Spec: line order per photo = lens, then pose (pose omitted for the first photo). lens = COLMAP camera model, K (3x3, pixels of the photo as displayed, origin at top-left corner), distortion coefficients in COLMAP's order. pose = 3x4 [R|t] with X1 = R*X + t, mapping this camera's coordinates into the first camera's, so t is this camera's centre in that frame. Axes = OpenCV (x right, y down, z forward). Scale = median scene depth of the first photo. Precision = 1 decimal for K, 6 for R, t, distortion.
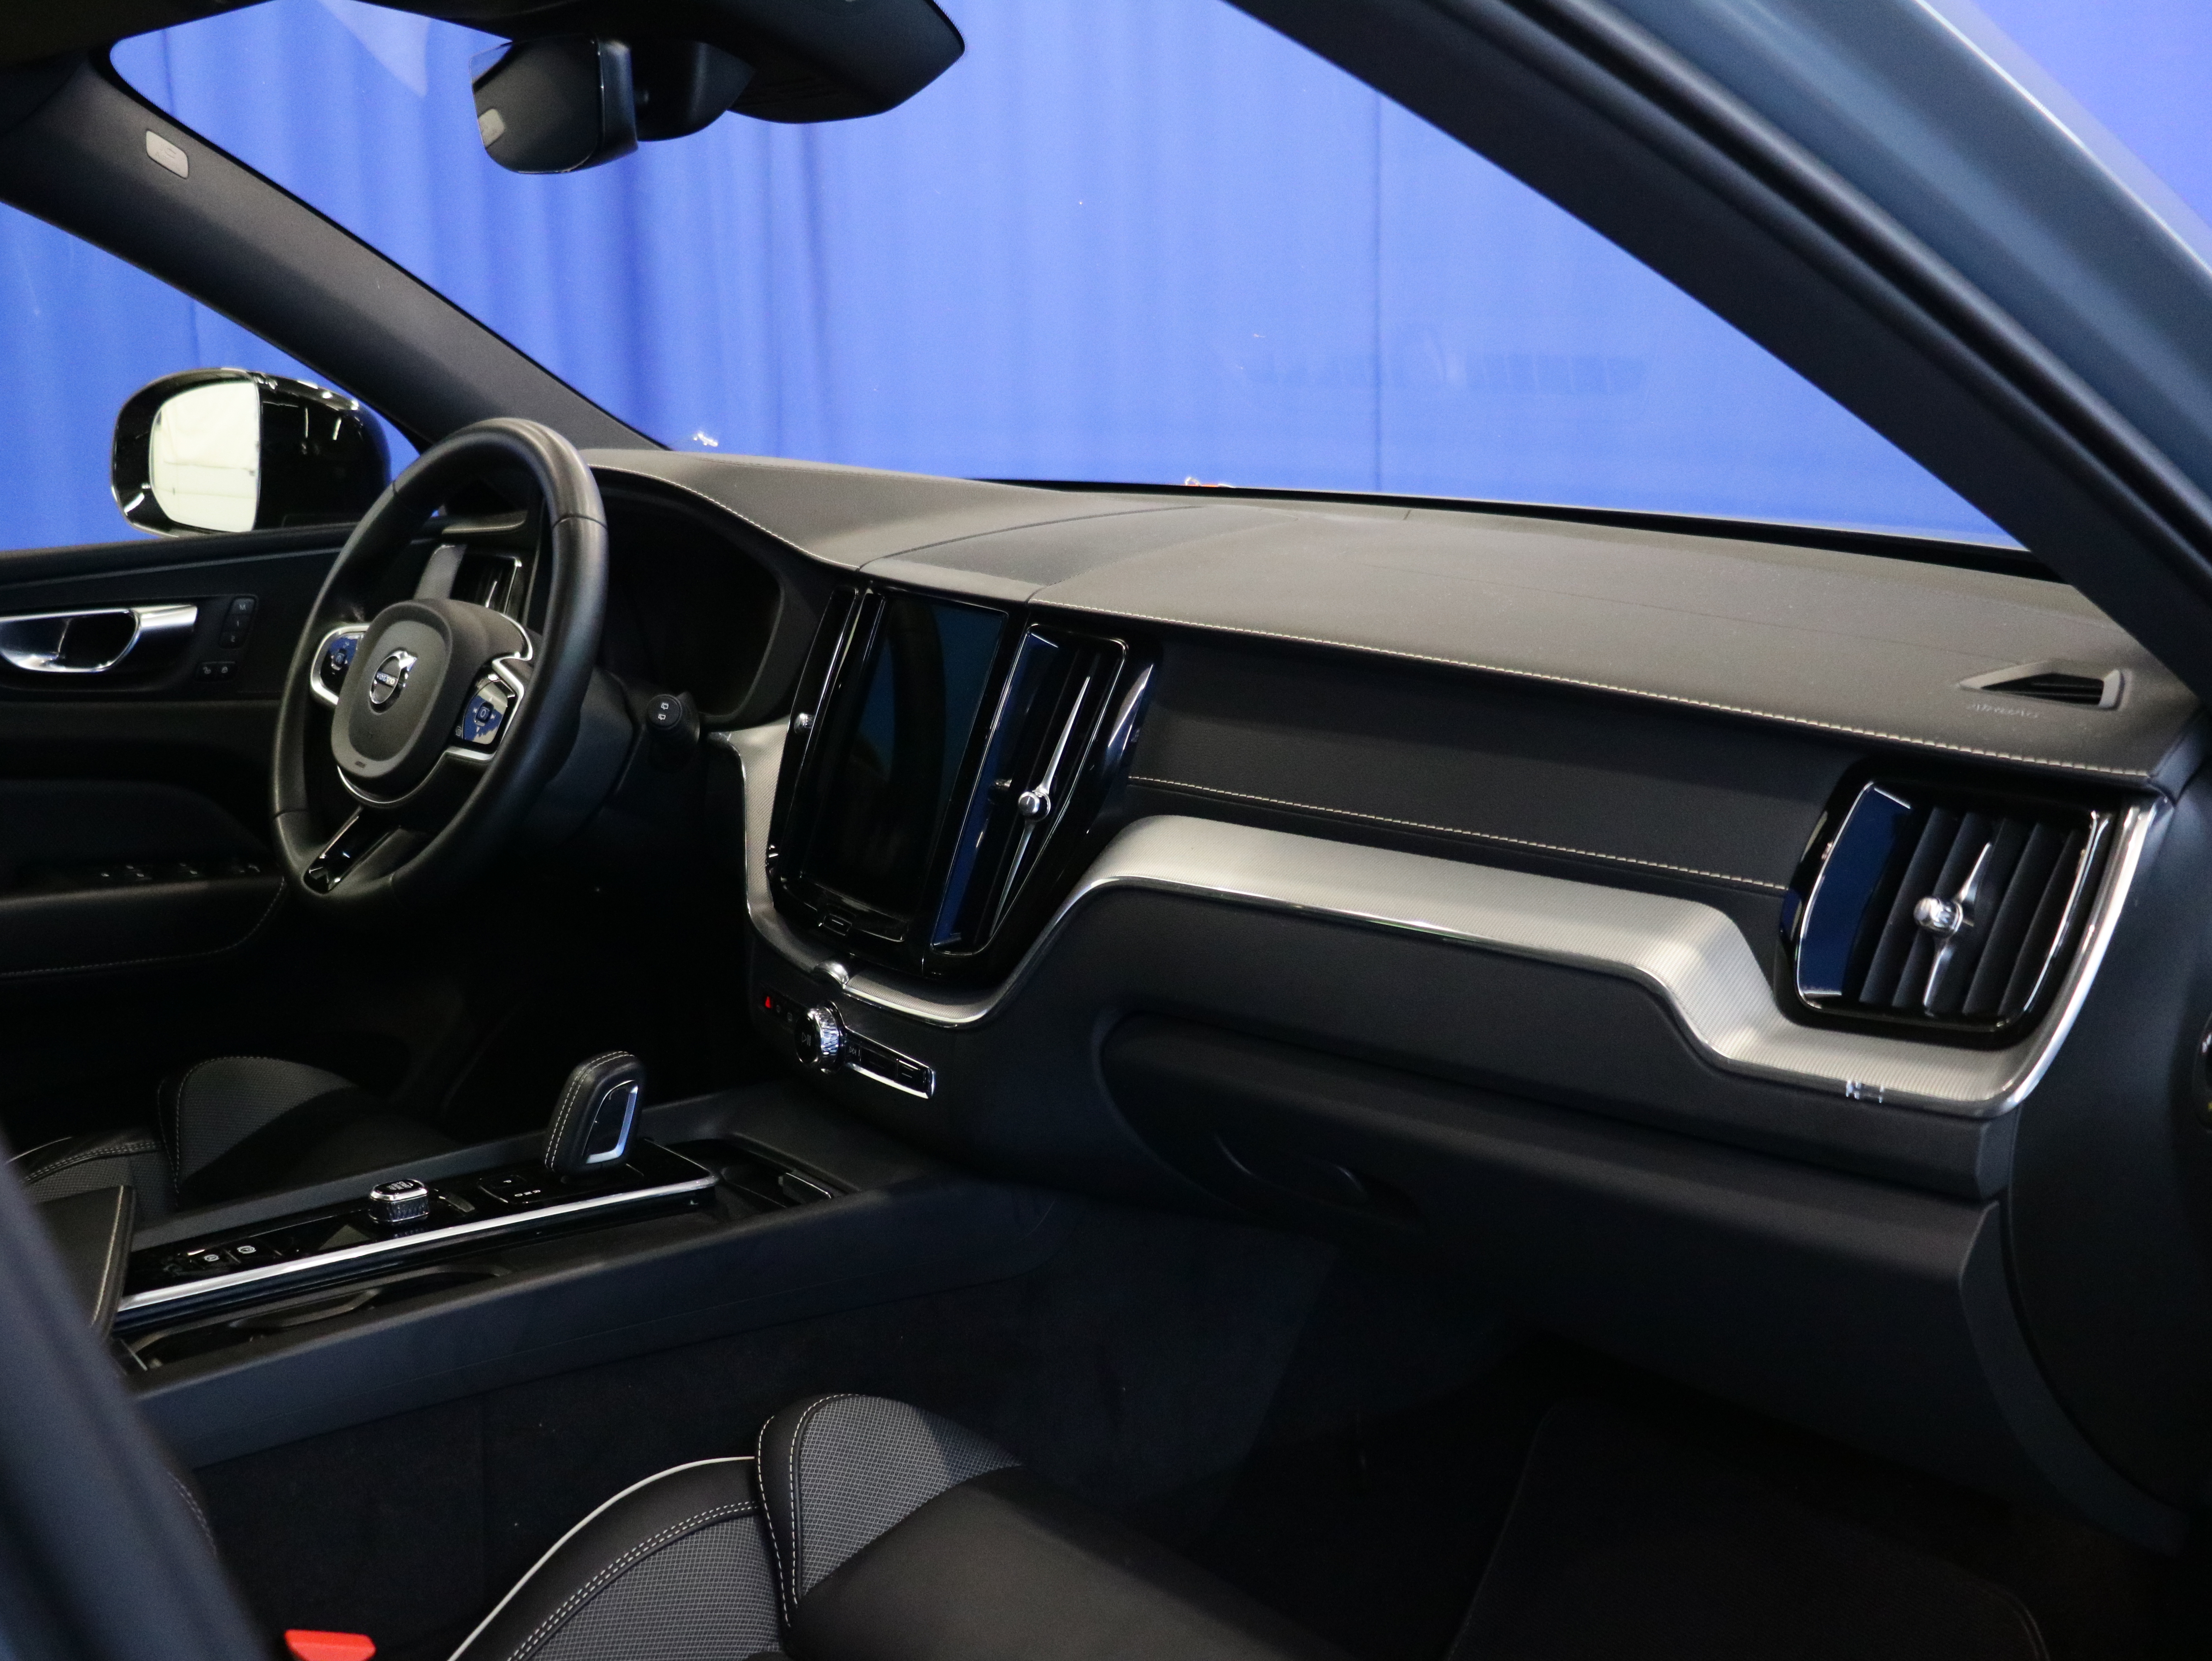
lens RADIAL K [[2285.1, 0, 1106.0], [0, 2285.1, 830.5], [0, 0, 1]] dist [-0.012474, 0.008732]
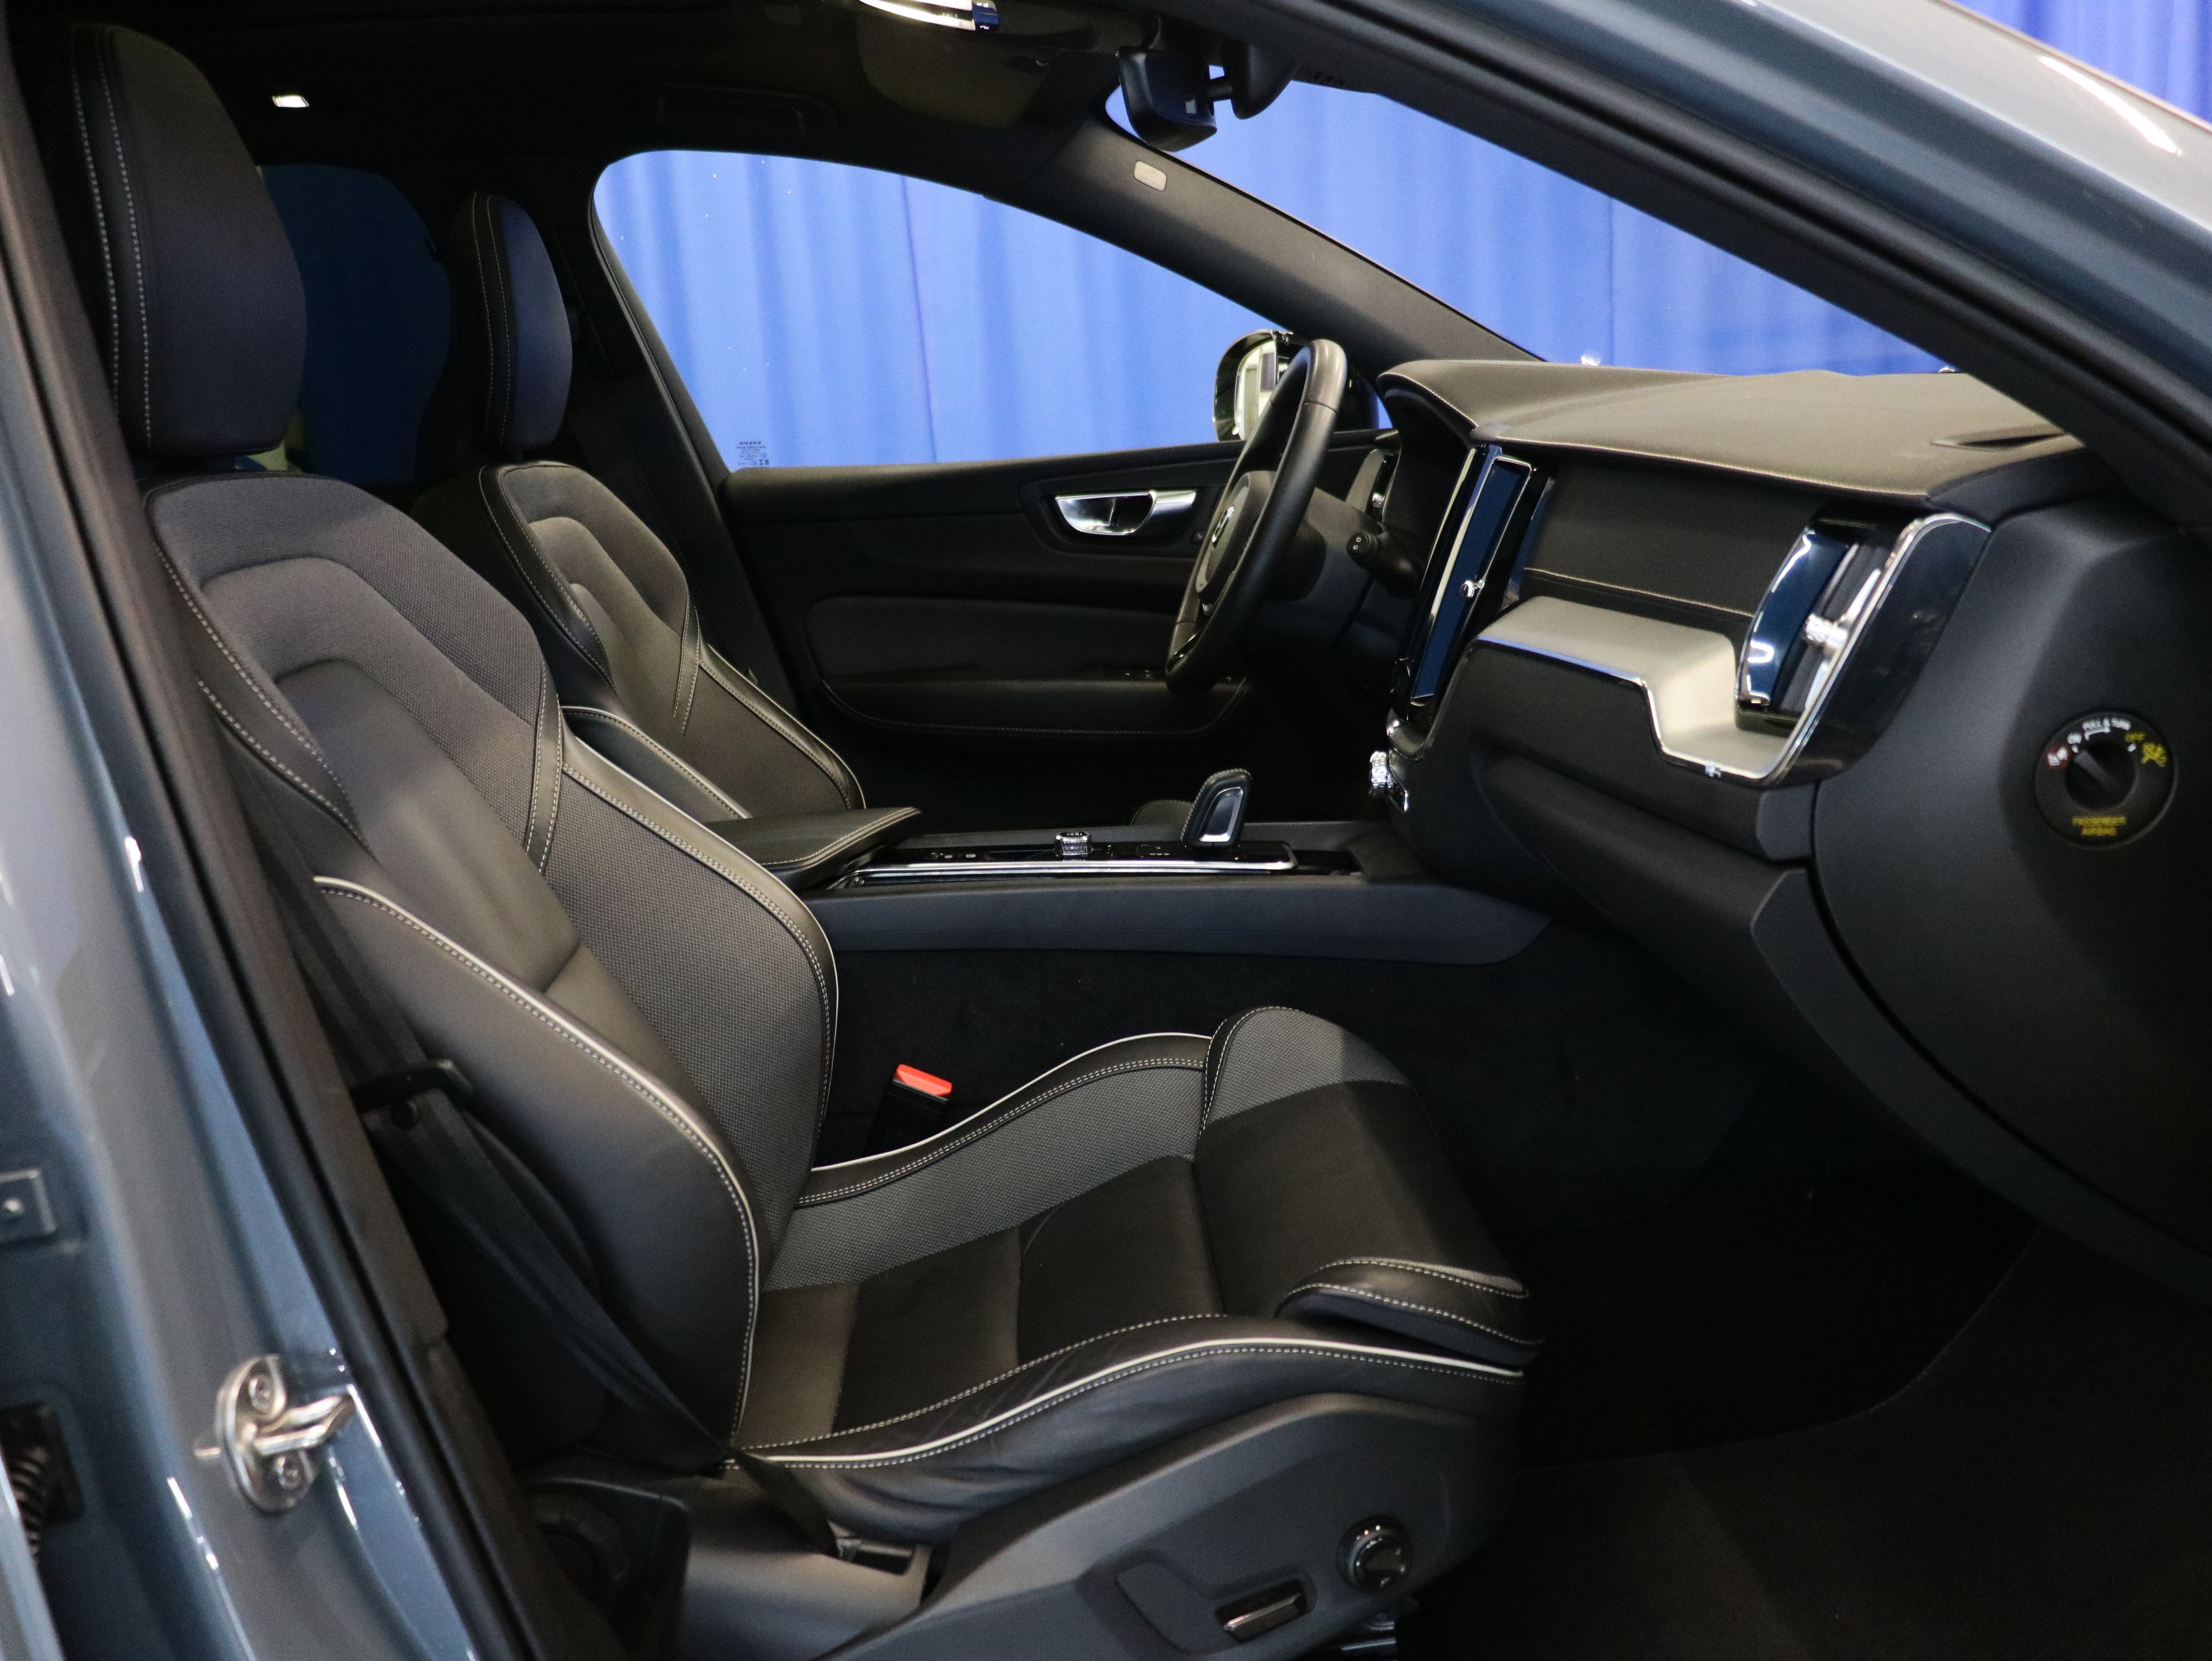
lens RADIAL K [[2025.6, 0, 1106.0], [0, 2025.6, 830.5], [0, 0, 1]] dist [-0.009693, 0.003253]
pose [[0.755506, 0.091745, -0.648686, 0.549737], [-0.084984, 0.995504, 0.041818, 0.089673], [0.649607, 0.023534, 0.759906, -0.012823]]
